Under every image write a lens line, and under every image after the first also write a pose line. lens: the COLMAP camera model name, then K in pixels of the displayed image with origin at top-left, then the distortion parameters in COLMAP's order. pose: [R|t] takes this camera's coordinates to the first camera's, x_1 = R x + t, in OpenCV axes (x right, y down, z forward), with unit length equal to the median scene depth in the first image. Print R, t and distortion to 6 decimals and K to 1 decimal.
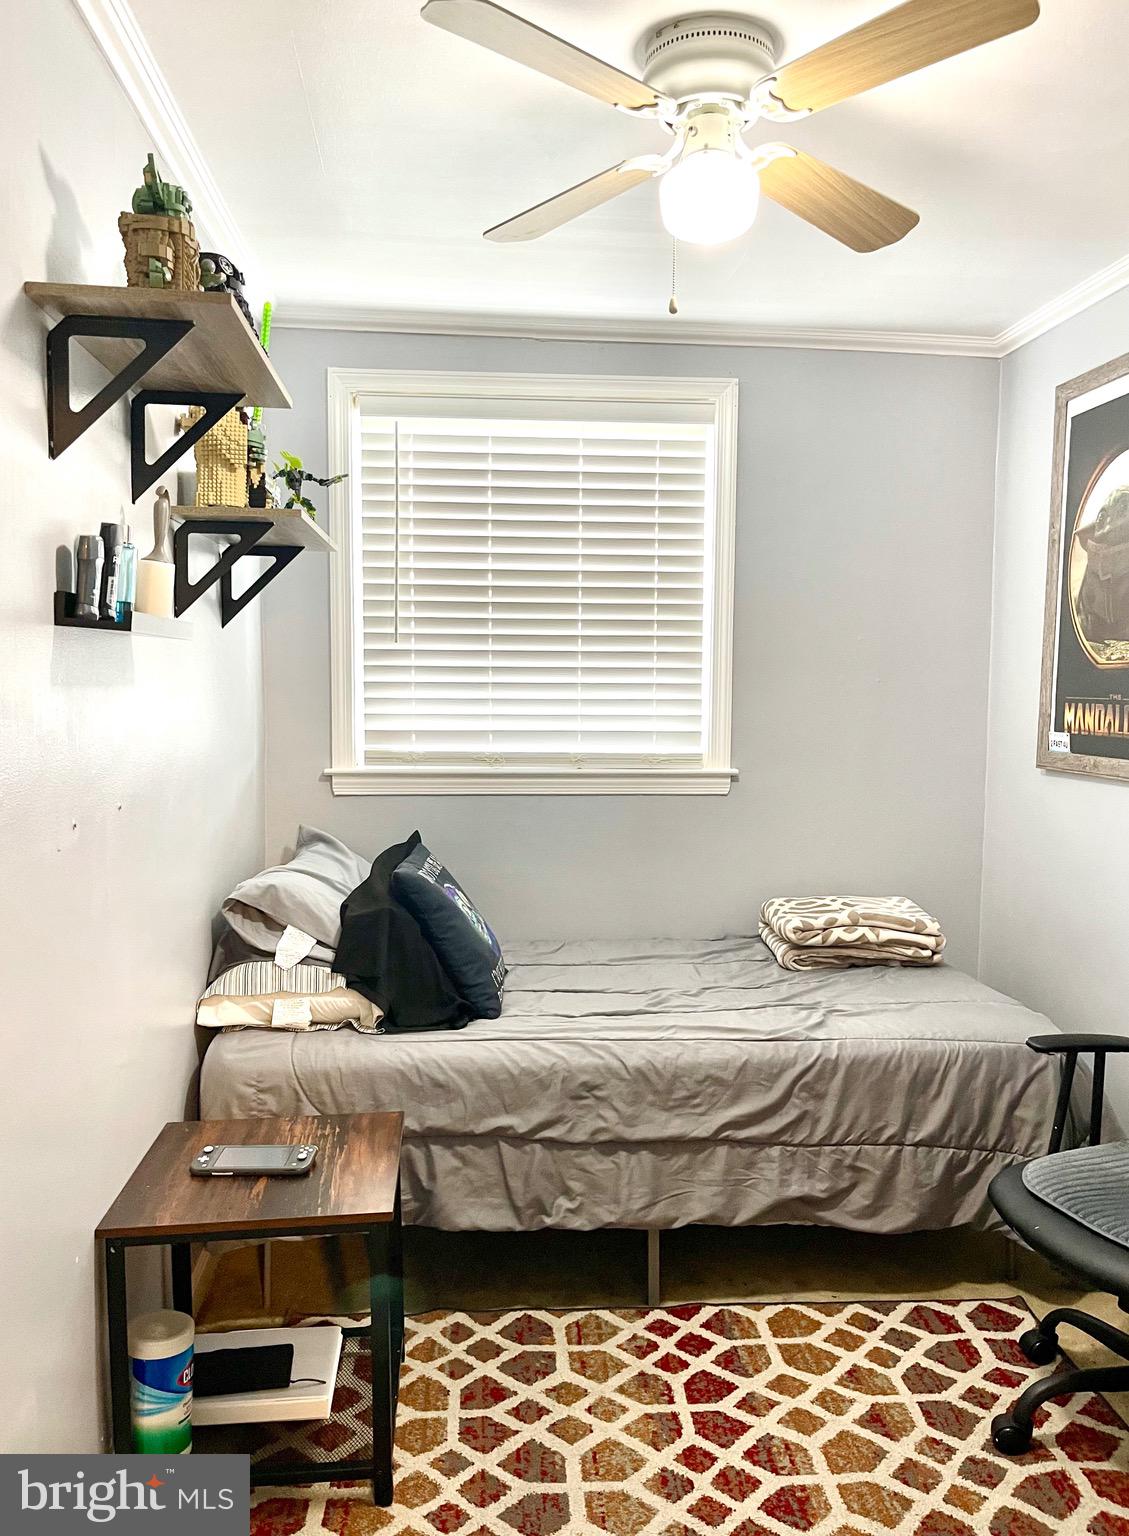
lens RADIAL K [[1199.0, 0, 574.6], [0, 1199.0, 750.0], [0, 0, 1]] dist [0.013441, -0.007749]
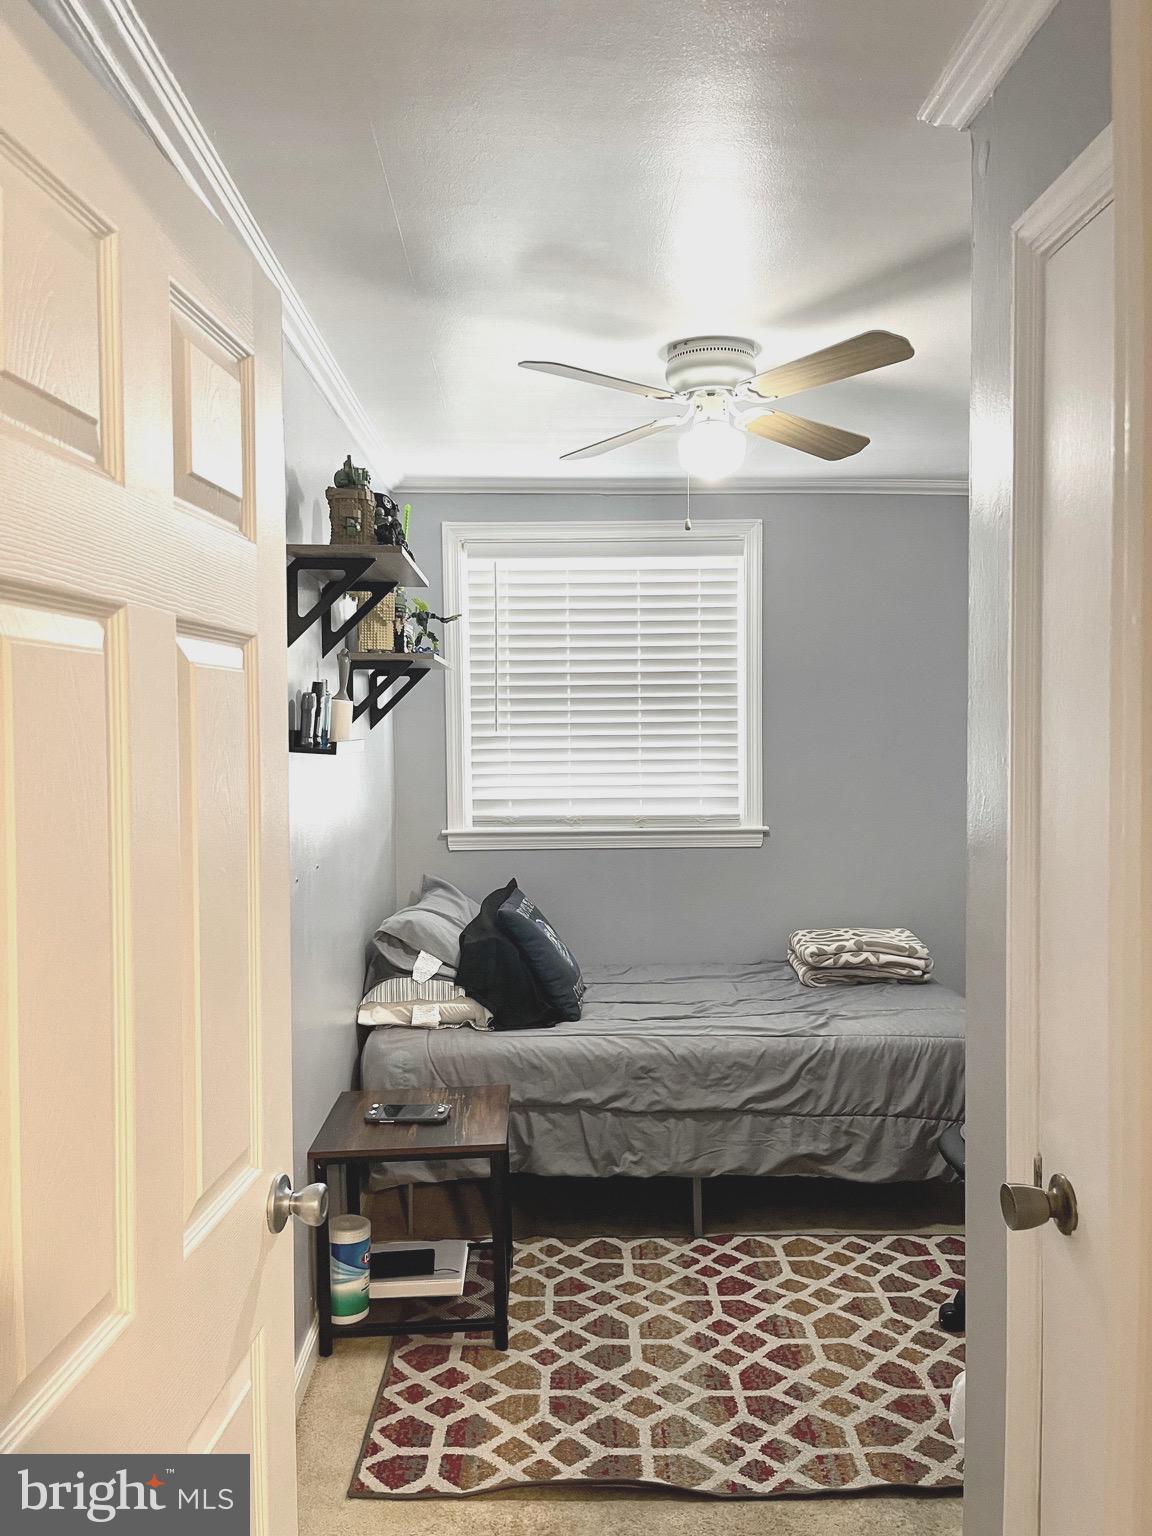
lens RADIAL K [[1161.7, 0, 576.0], [0, 1161.7, 768.0], [0, 0, 1]] dist [-0.000064, 0.002874]
pose [[0.997560, -0.014270, -0.068335, 0.027258], [0.012801, 0.999679, -0.021882, -0.029594], [0.068626, 0.020954, 0.997422, -0.308866]]
